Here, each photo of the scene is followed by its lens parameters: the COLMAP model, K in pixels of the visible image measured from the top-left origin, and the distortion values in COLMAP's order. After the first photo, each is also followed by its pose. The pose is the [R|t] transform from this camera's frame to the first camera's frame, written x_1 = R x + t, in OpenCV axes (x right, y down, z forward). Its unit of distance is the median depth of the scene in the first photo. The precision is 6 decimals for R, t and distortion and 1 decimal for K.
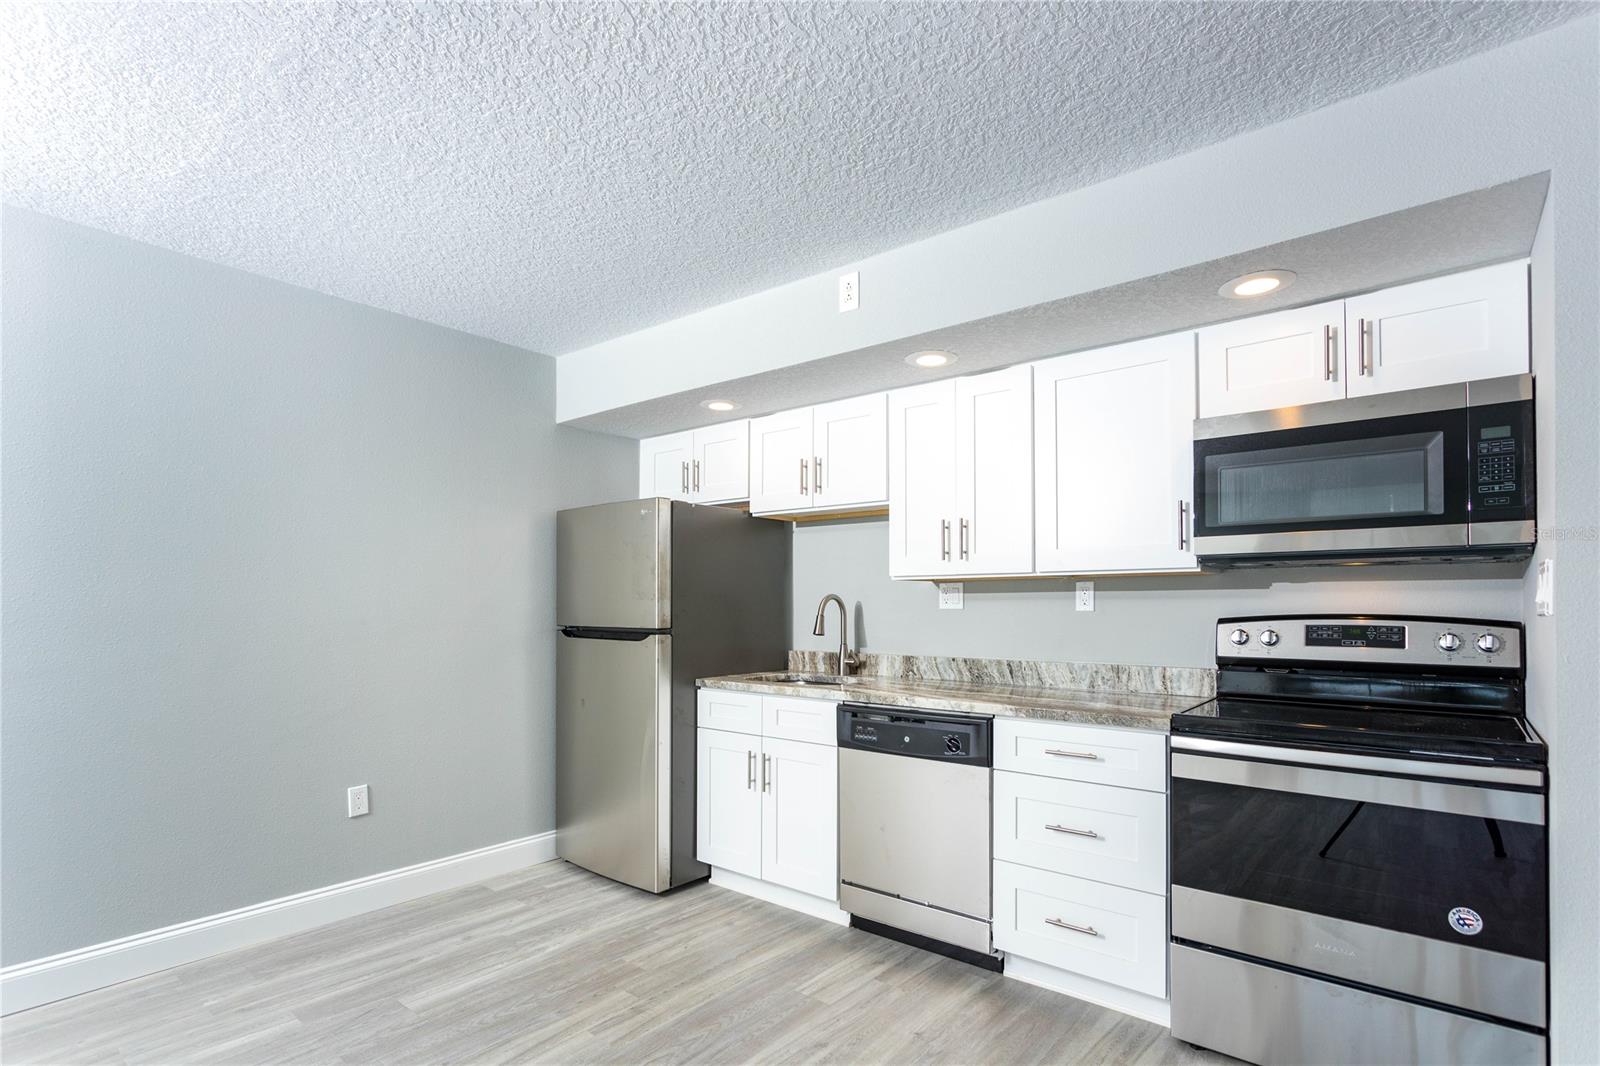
lens RADIAL K [[756.4, 0, 847.0], [0, 756.4, 599.6], [0, 0, 1]] dist [-0.018932, 0.006494]
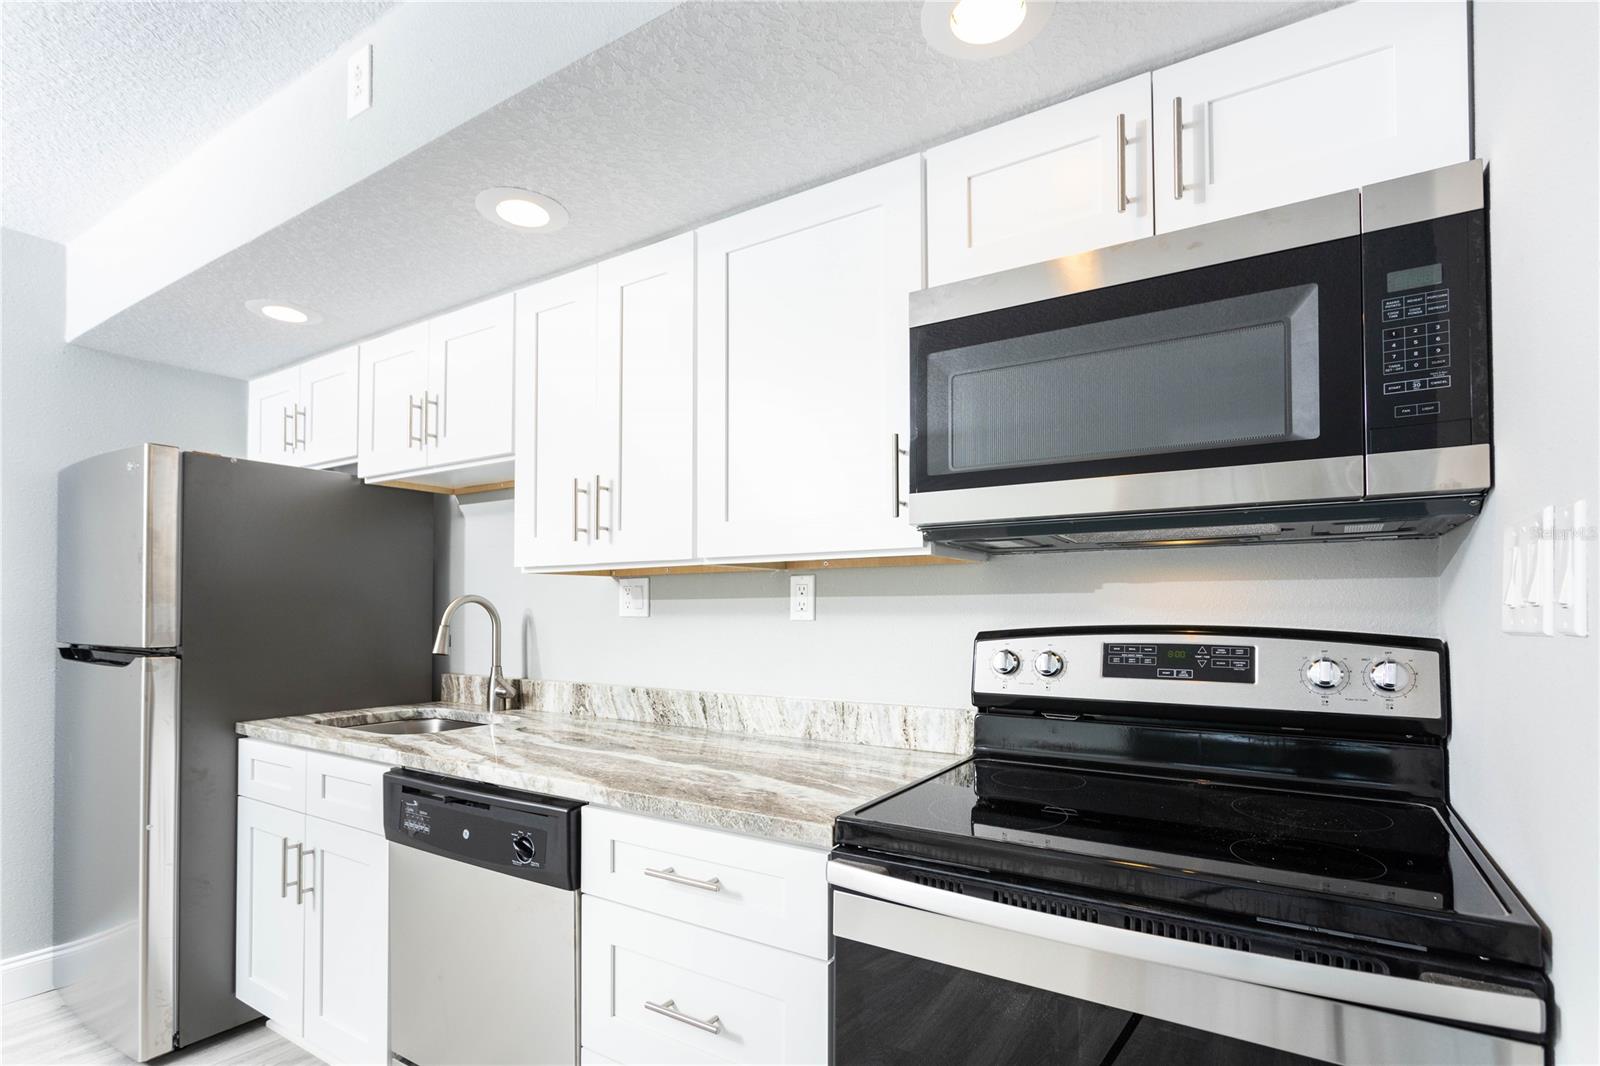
lens RADIAL K [[756.4, 0, 801.4], [0, 756.4, 604.1], [0, 0, 1]] dist [-0.018932, 0.006494]
pose [[0.996474, -0.000200, 0.083899, 0.307407], [0.000206, 1.000000, -0.000065, 0.001884], [-0.083899, 0.000082, 0.996474, 0.398839]]
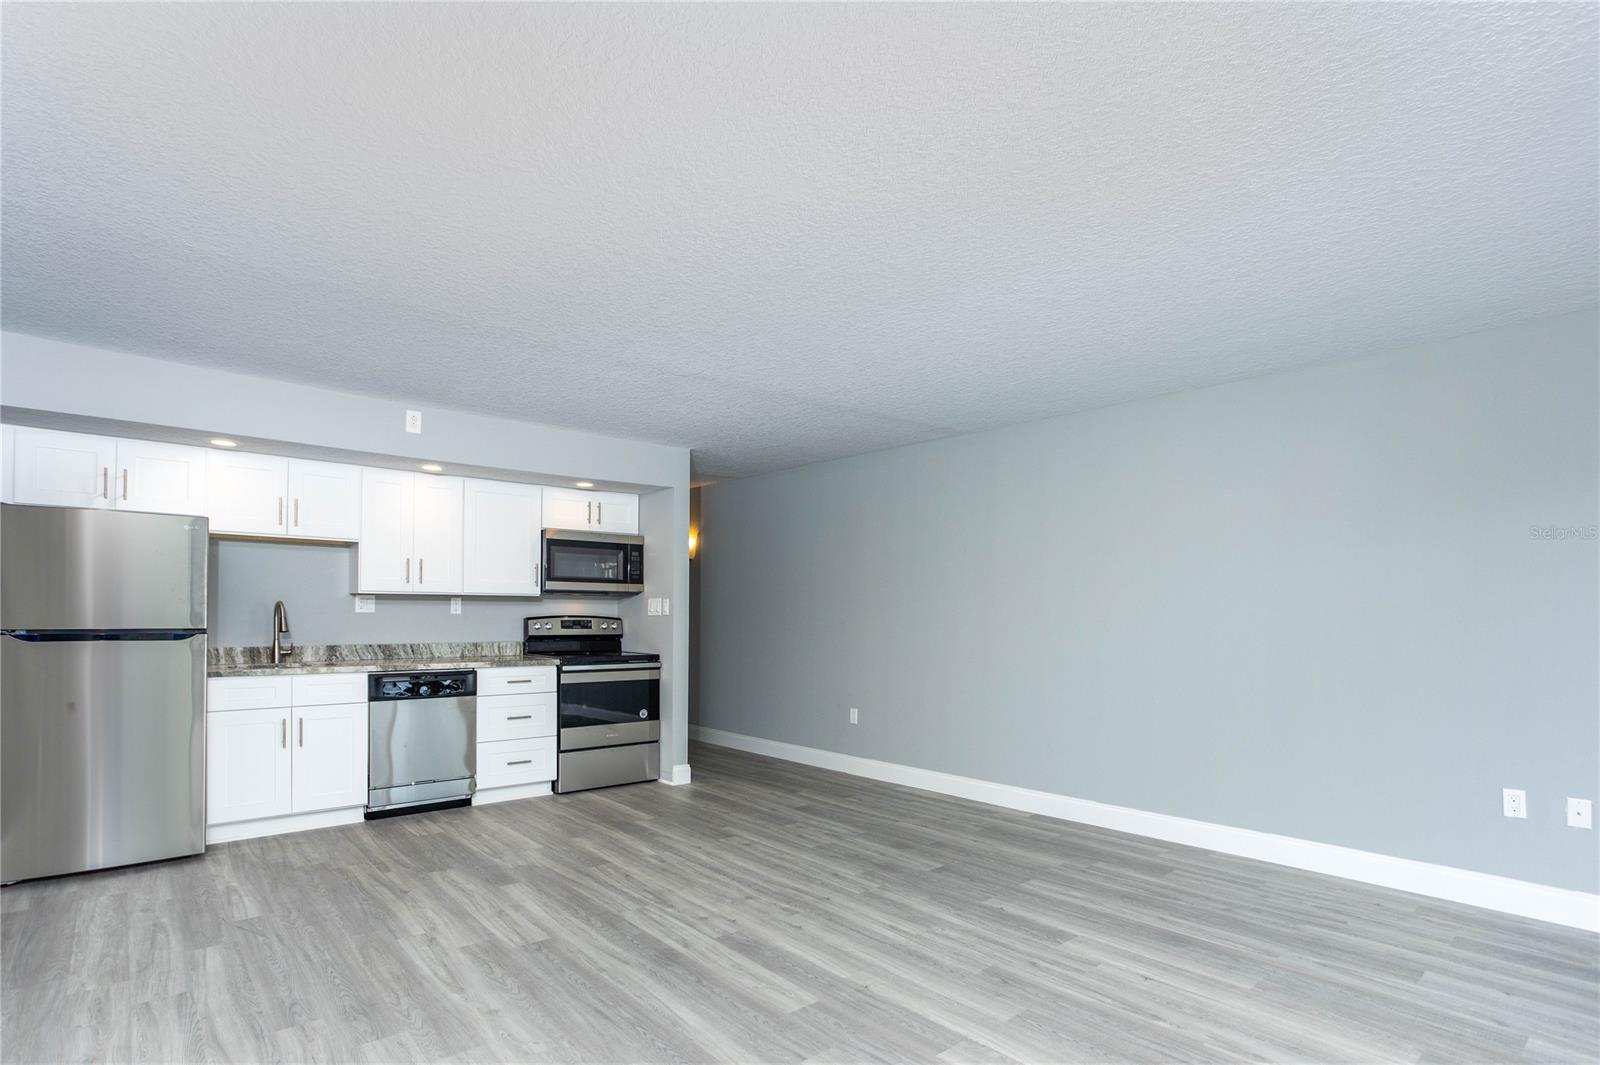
lens RADIAL K [[756.4, 0, 739.8], [0, 756.4, 610.2], [0, 0, 1]] dist [-0.018932, 0.006494]
pose [[0.253968, 0.005185, 0.967199, -1.477244], [-0.016523, 0.999863, -0.001021, -0.003562], [-0.967071, -0.015722, 0.254019, -0.127538]]
